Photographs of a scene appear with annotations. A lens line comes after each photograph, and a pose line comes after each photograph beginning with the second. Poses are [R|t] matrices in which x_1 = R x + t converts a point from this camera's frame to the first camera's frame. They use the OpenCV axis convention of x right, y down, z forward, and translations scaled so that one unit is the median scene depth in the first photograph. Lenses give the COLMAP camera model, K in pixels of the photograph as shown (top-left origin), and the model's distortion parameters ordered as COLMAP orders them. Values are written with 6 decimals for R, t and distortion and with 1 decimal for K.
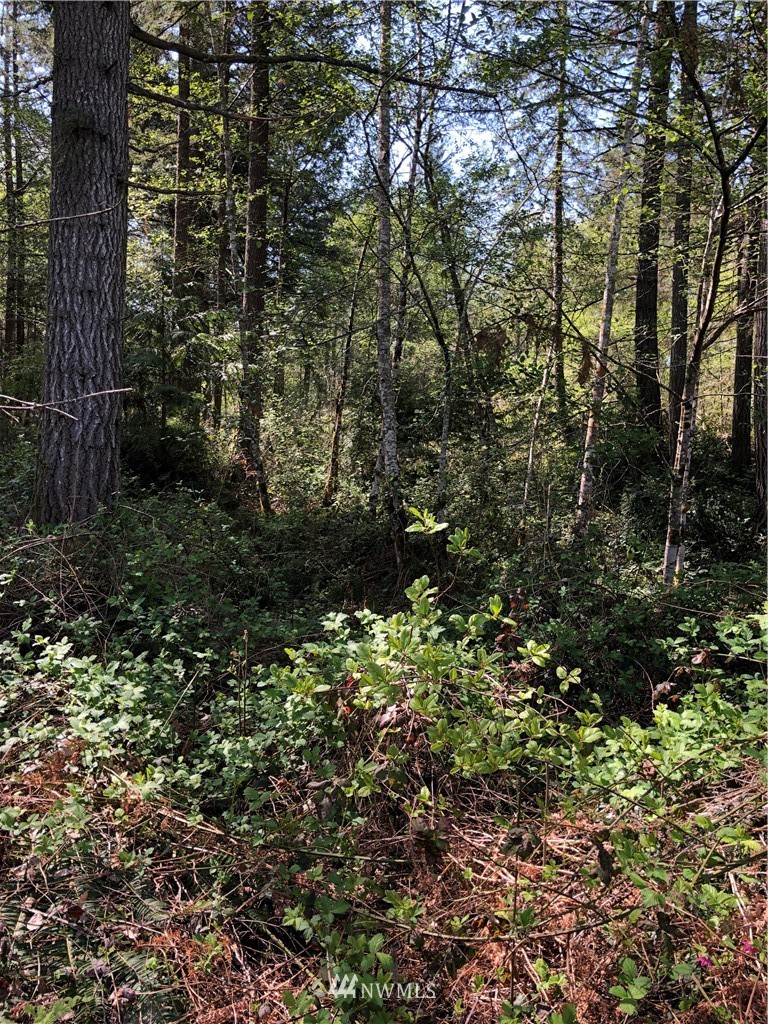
lens RADIAL K [[832.2, 0, 379.5], [0, 832.2, 510.6], [0, 0, 1]] dist [0.009011, 0.001170]
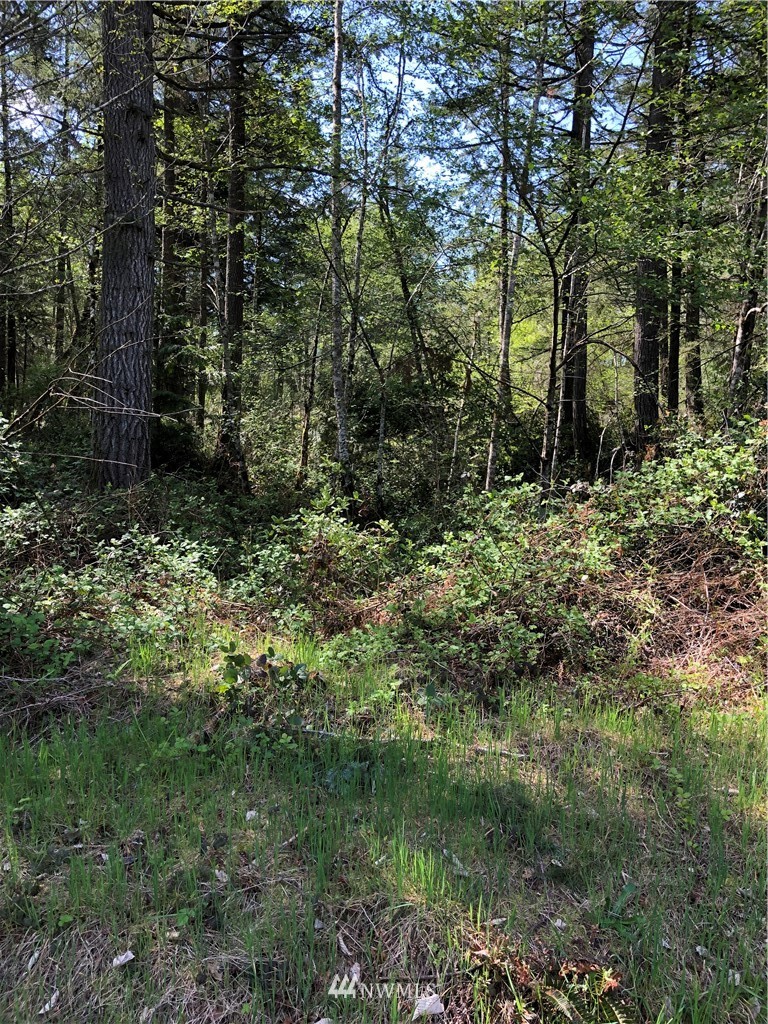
lens RADIAL K [[832.2, 0, 389.2], [0, 832.2, 514.2], [0, 0, 1]] dist [0.009011, 0.001170]
pose [[0.999115, -0.010573, 0.040707, 0.015408], [0.010279, 0.999919, 0.007445, 0.017892], [-0.040782, -0.007020, 0.999143, -0.172237]]
